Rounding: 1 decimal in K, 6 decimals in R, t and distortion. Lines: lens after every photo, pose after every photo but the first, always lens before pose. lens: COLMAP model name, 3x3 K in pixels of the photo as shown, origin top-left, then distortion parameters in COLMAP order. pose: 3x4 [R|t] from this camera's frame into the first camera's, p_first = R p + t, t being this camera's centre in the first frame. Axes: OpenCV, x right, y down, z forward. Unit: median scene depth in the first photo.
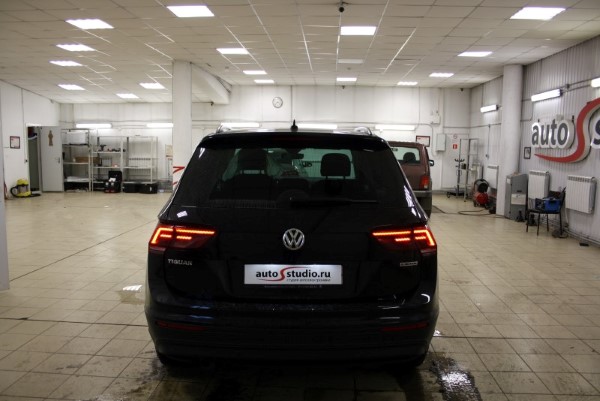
lens RADIAL K [[498.5, 0, 299.6], [0, 498.5, 213.3], [0, 0, 1]] dist [-0.144087, 0.113926]
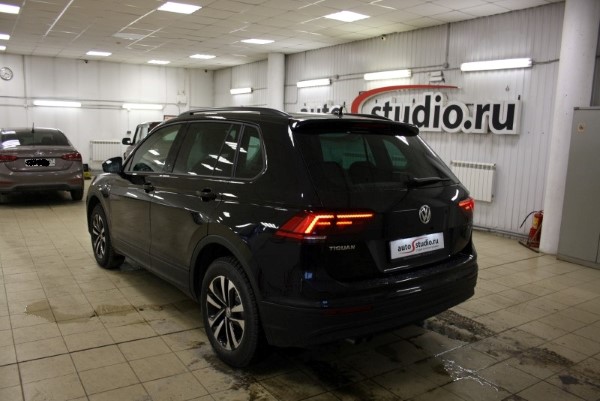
lens RADIAL K [[498.5, 0, 299.6], [0, 498.5, 213.3], [0, 0, 1]] dist [-0.144087, 0.113926]
pose [[0.799142, -0.088700, 0.594563, -0.239918], [0.062801, 0.995961, 0.064173, -0.011013], [-0.597853, -0.013944, 0.801484, 0.063340]]
